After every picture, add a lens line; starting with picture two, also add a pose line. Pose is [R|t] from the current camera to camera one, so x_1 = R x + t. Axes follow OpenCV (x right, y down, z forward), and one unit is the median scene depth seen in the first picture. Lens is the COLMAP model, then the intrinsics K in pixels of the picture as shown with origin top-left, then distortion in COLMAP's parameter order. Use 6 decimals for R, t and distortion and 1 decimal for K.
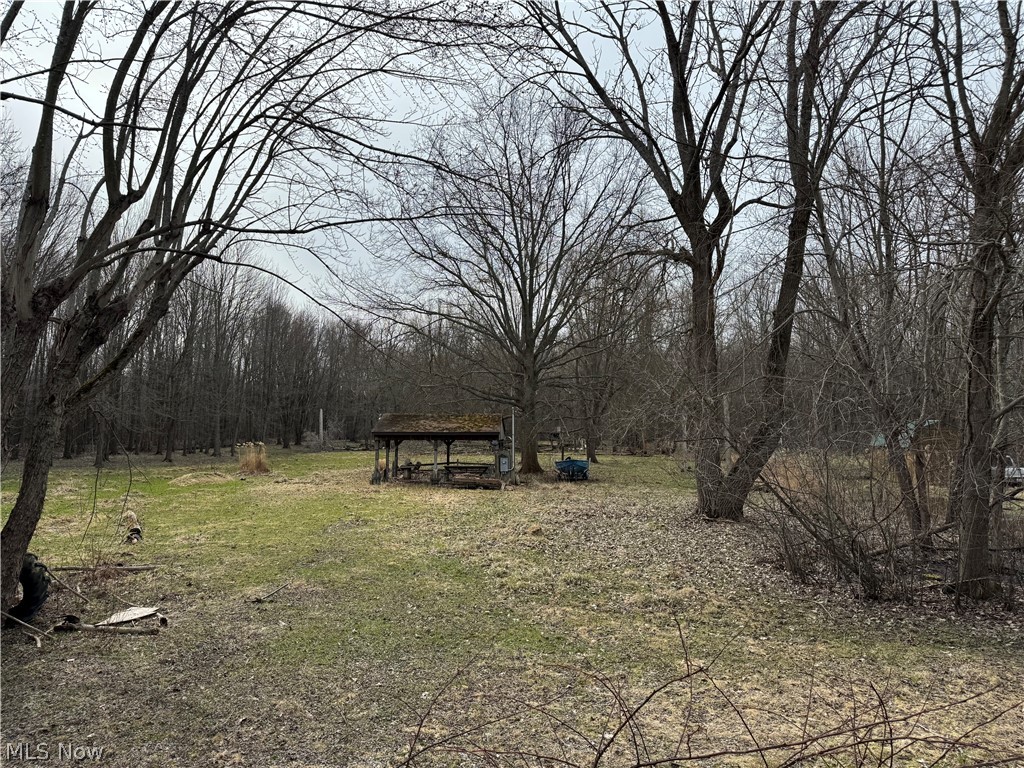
lens RADIAL K [[755.1, 0, 503.6], [0, 755.1, 382.8], [0, 0, 1]] dist [0.112166, -0.113387]
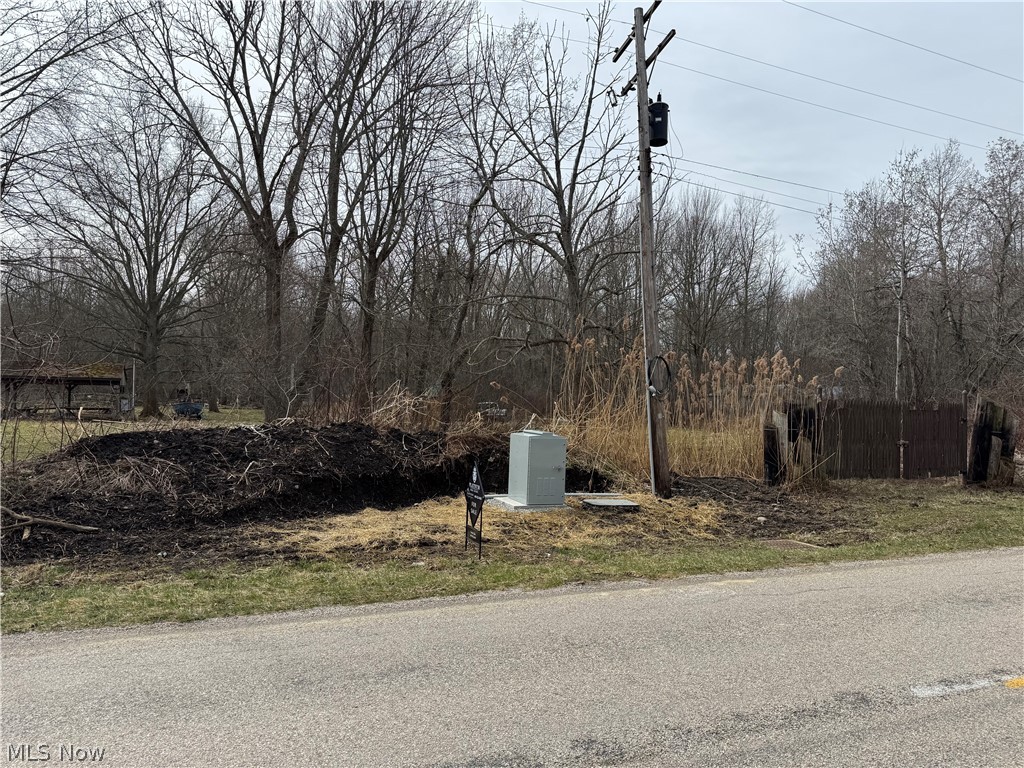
lens RADIAL K [[755.1, 0, 506.8], [0, 755.1, 380.4], [0, 0, 1]] dist [0.112166, -0.113387]
pose [[0.896292, 0.029322, 0.442494, 0.005038], [-0.046742, 0.998500, 0.028513, 0.016244], [-0.440994, -0.046239, 0.896318, -1.107573]]
